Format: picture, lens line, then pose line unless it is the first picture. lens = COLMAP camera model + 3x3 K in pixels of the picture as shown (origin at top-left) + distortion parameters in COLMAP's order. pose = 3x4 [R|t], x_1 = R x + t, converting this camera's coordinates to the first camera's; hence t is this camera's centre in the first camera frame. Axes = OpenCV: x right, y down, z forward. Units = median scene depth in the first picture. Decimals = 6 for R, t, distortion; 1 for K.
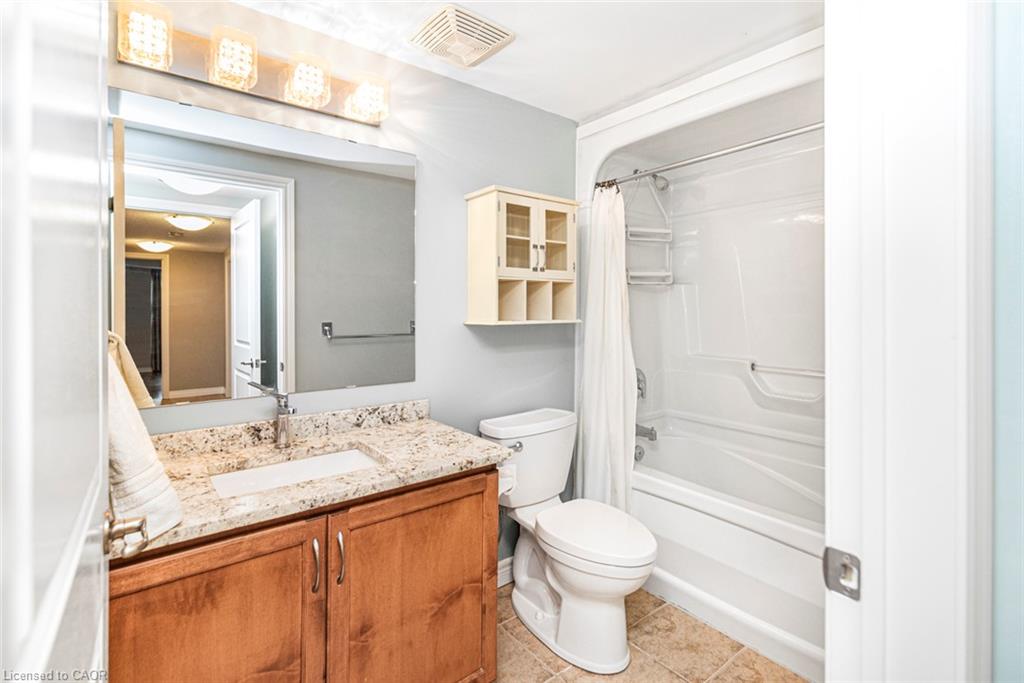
lens RADIAL K [[466.3, 0, 510.5], [0, 466.3, 327.0], [0, 0, 1]] dist [-0.001388, -0.000344]
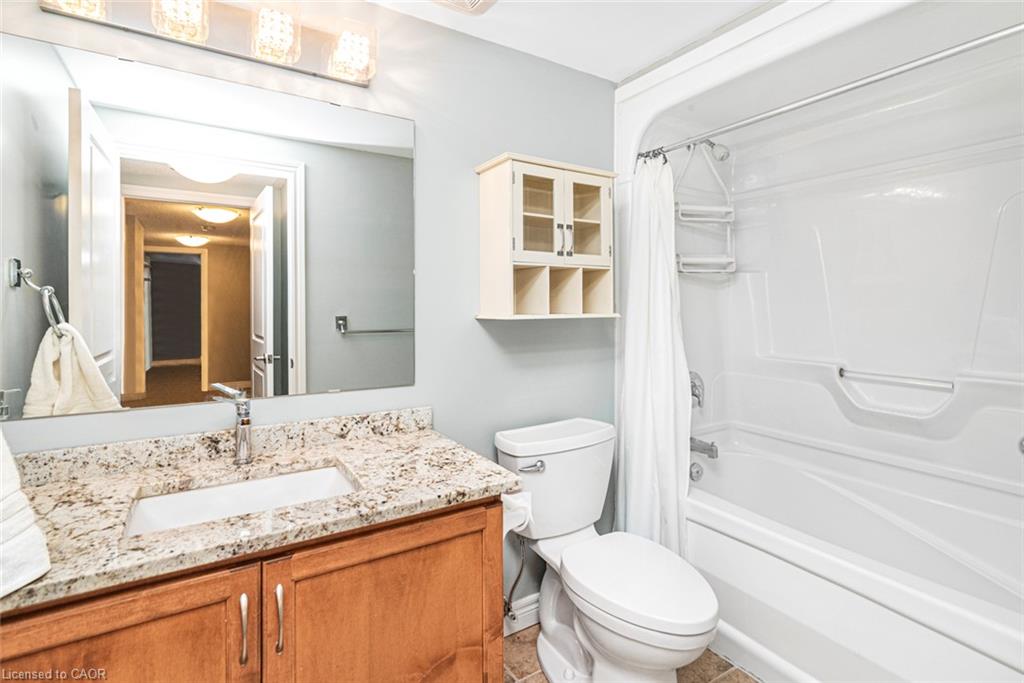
lens RADIAL K [[477.5, 0, 488.2], [0, 477.5, 305.2], [0, 0, 1]] dist [-0.000738, -0.001252]
pose [[0.989157, 0.001029, -0.146857, 0.063622], [-0.006424, 0.999322, -0.036265, 0.001697], [0.146720, 0.036816, 0.988493, 0.170544]]
